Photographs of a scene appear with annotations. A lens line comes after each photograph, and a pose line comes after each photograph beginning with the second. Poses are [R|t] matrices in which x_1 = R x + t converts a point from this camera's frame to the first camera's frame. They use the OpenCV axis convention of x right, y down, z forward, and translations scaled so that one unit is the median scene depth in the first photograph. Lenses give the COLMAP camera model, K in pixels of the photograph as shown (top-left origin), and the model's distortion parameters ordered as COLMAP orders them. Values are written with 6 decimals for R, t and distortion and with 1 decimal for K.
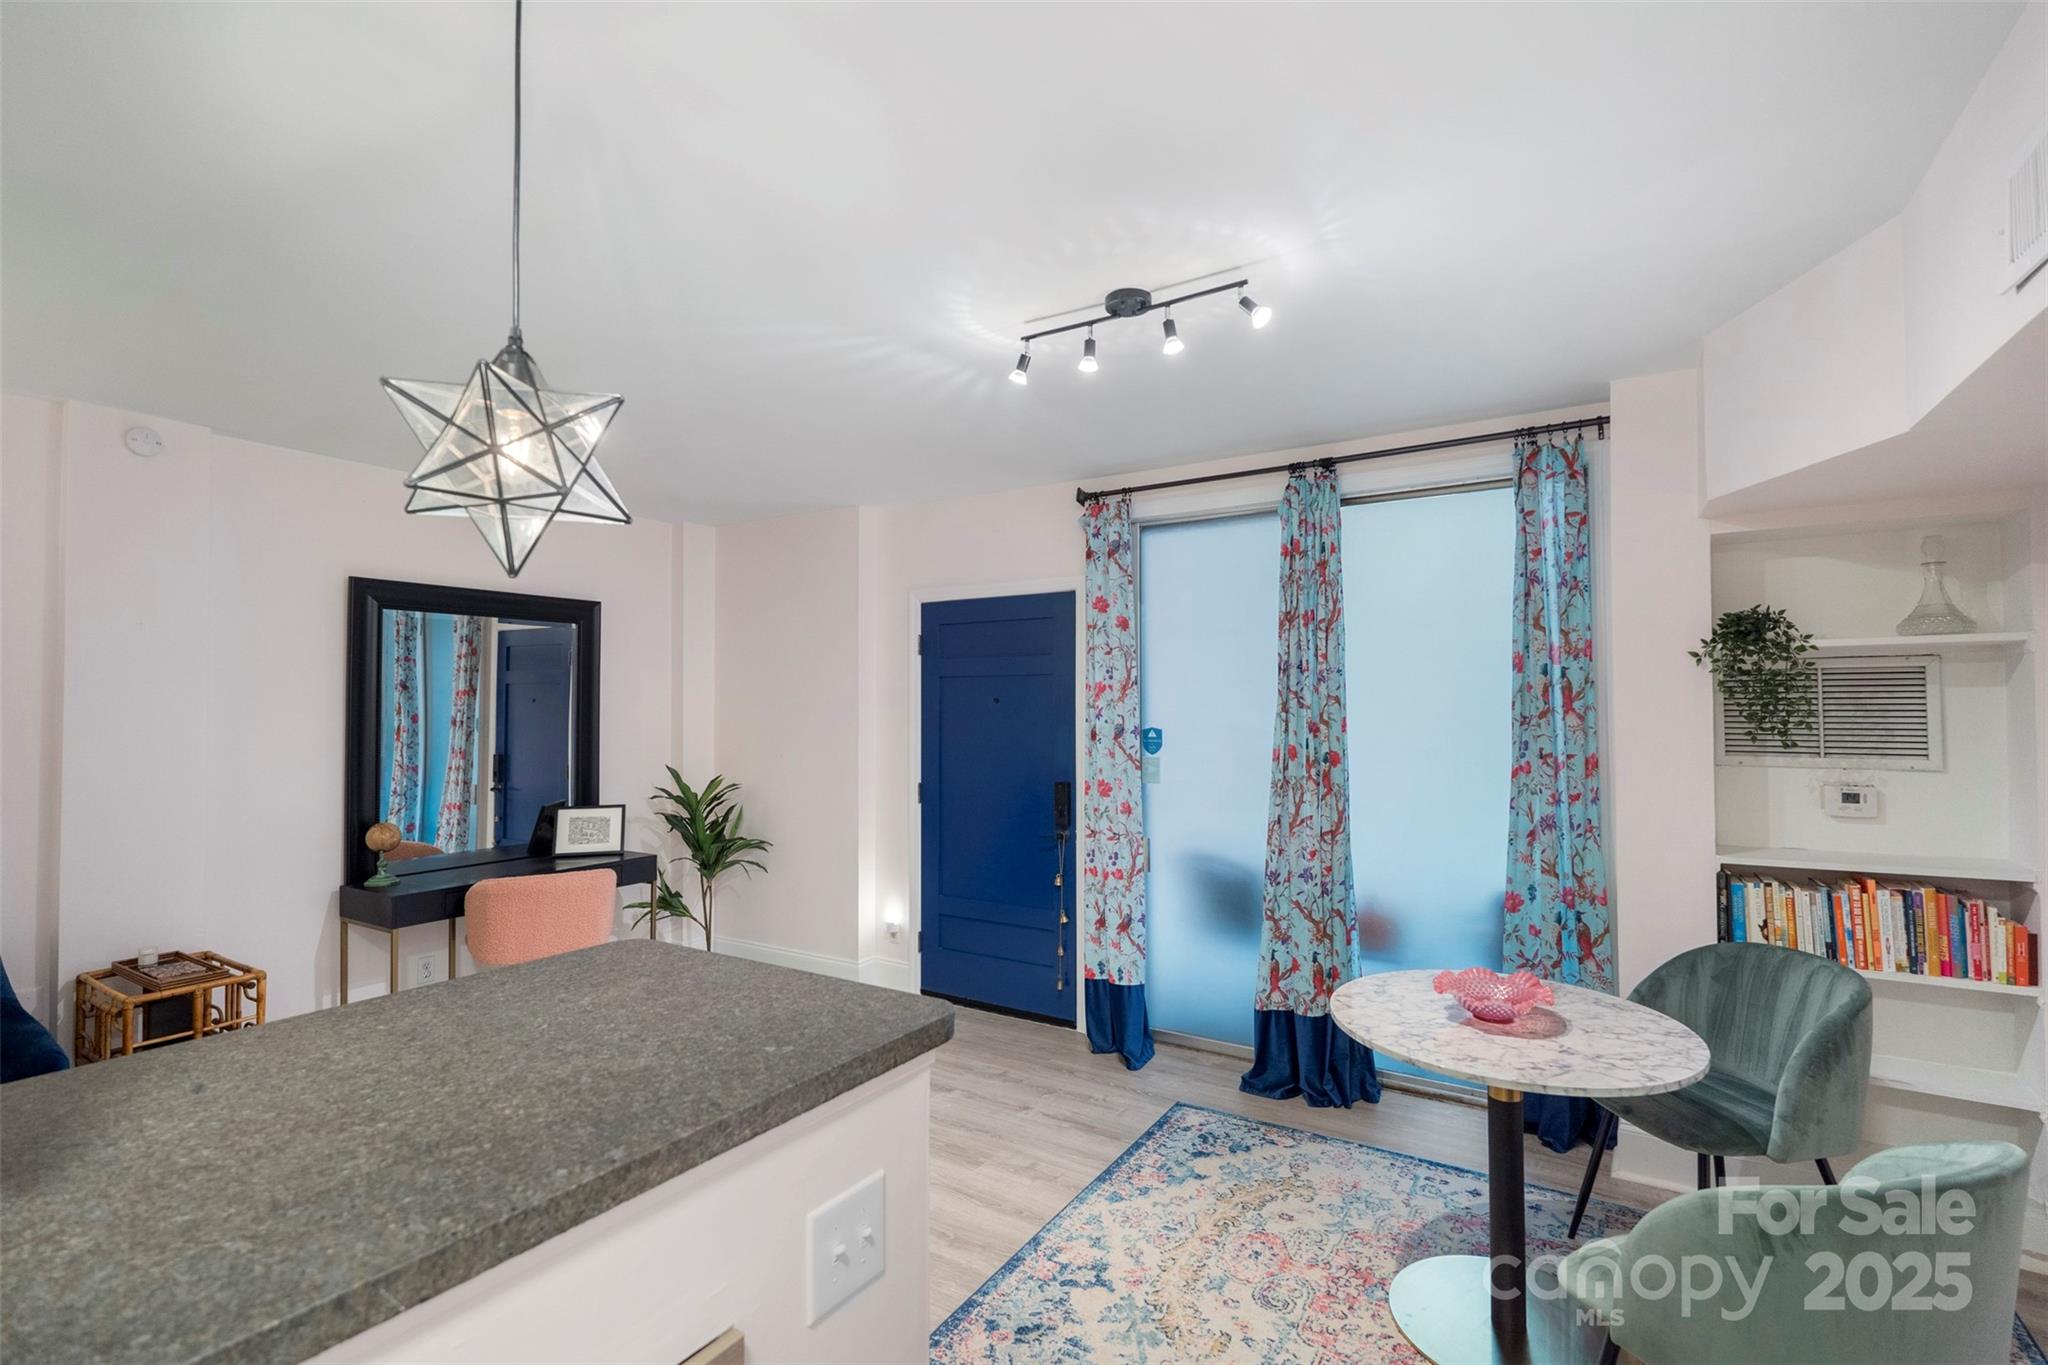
lens RADIAL K [[923.7, 0, 1044.1], [0, 923.7, 686.2], [0, 0, 1]] dist [0.000758, -0.000222]
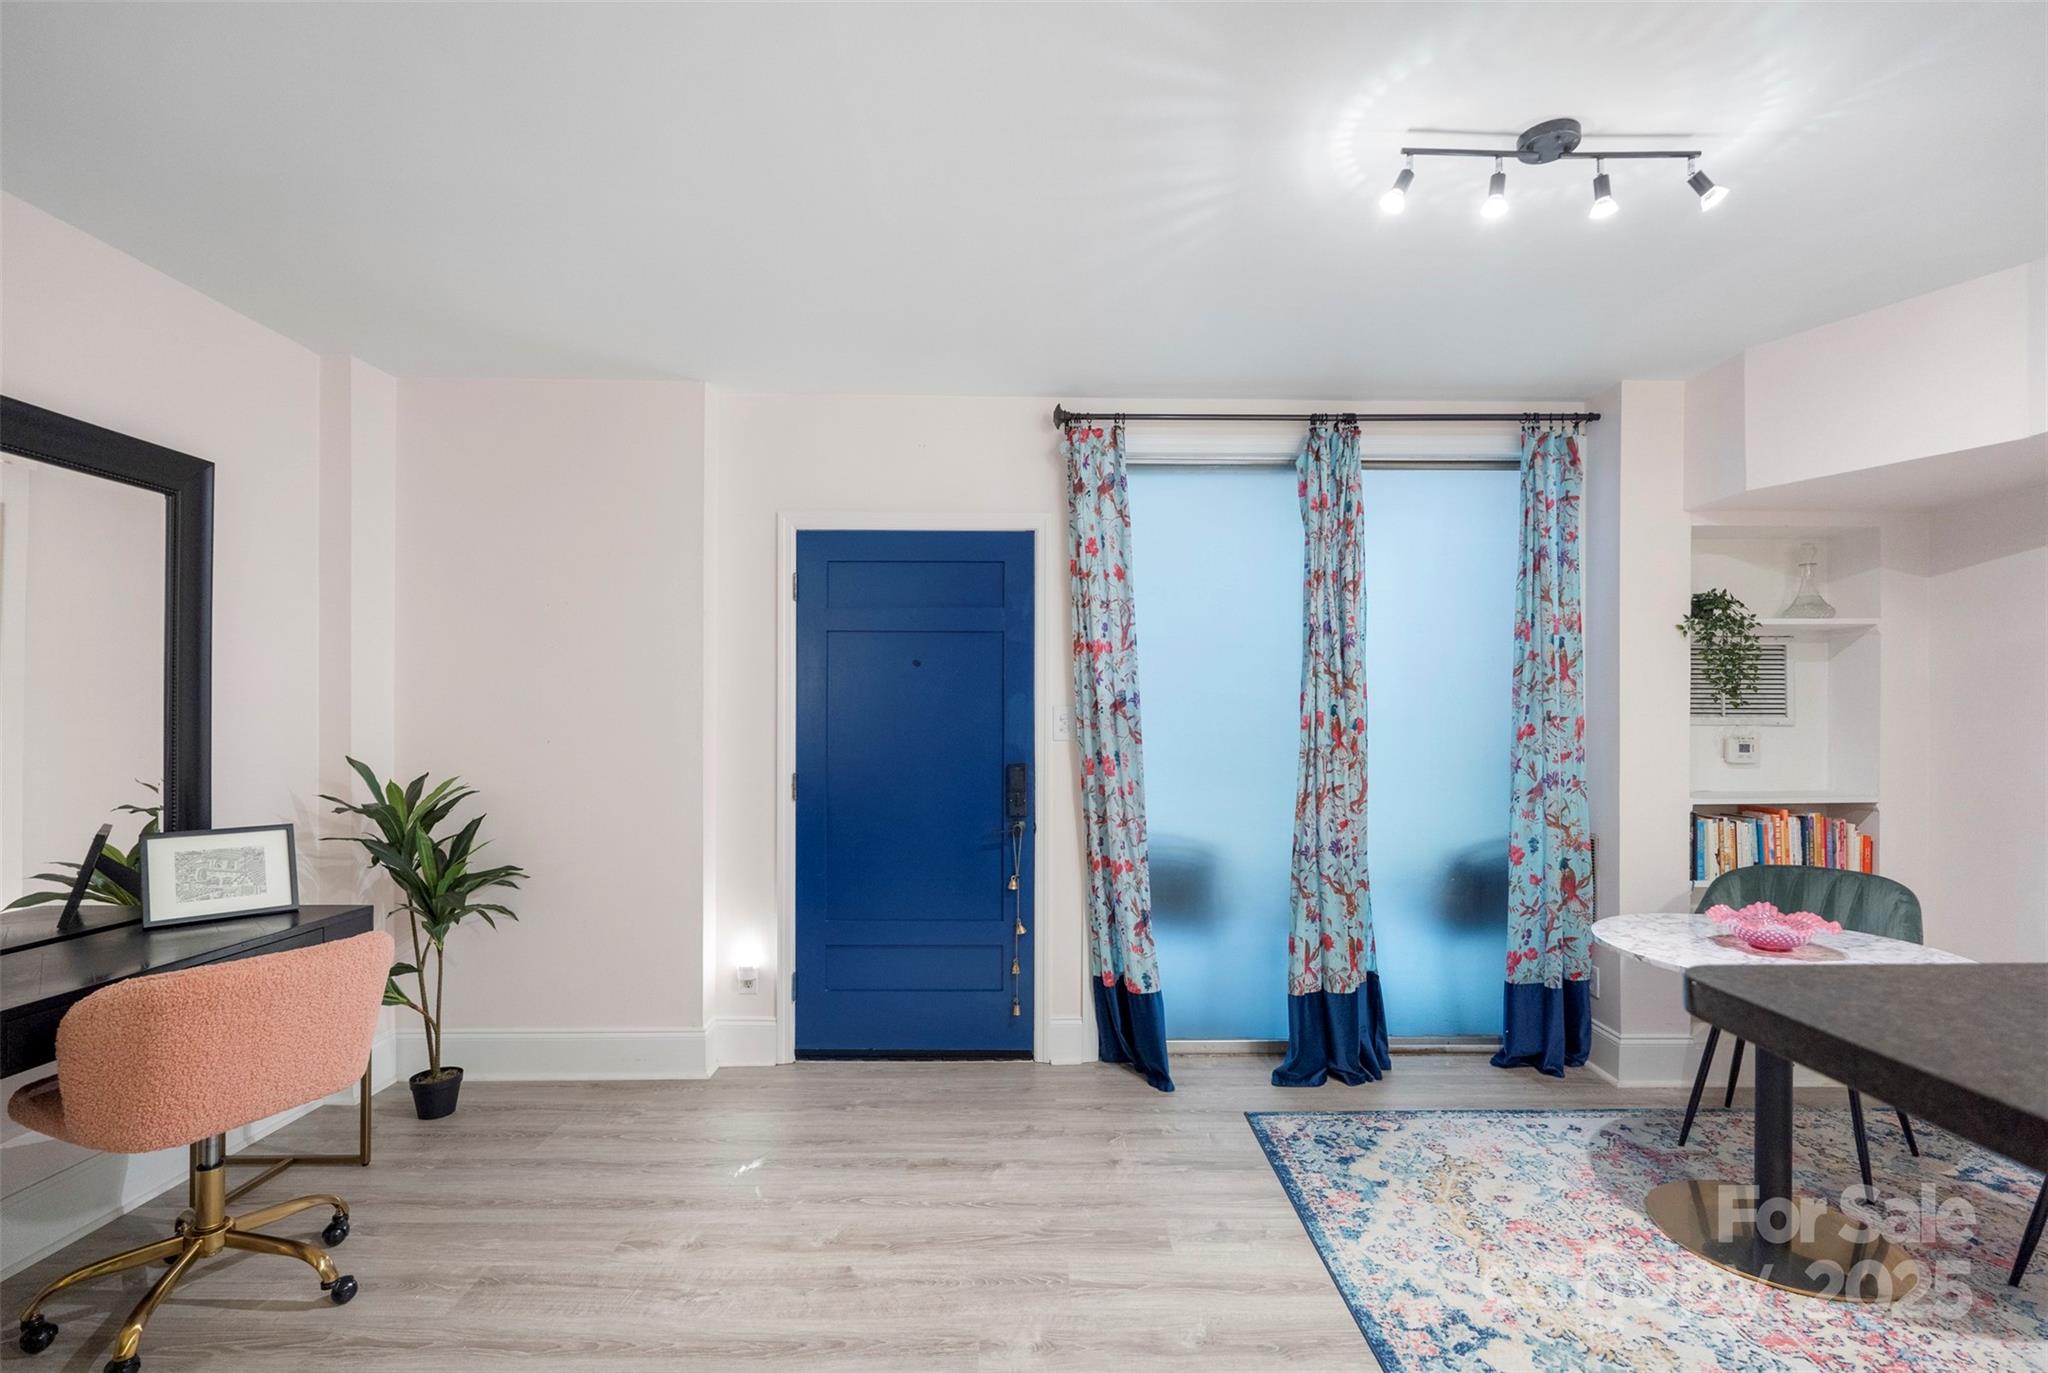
lens RADIAL K [[923.7, 0, 1040.4], [0, 923.7, 720.9], [0, 0, 1]] dist [0.000758, -0.000222]
pose [[0.843175, 0.004999, 0.537616, -0.540862], [-0.016703, 0.999718, 0.016900, 0.069158], [-0.537380, -0.023230, 0.843020, 0.400064]]
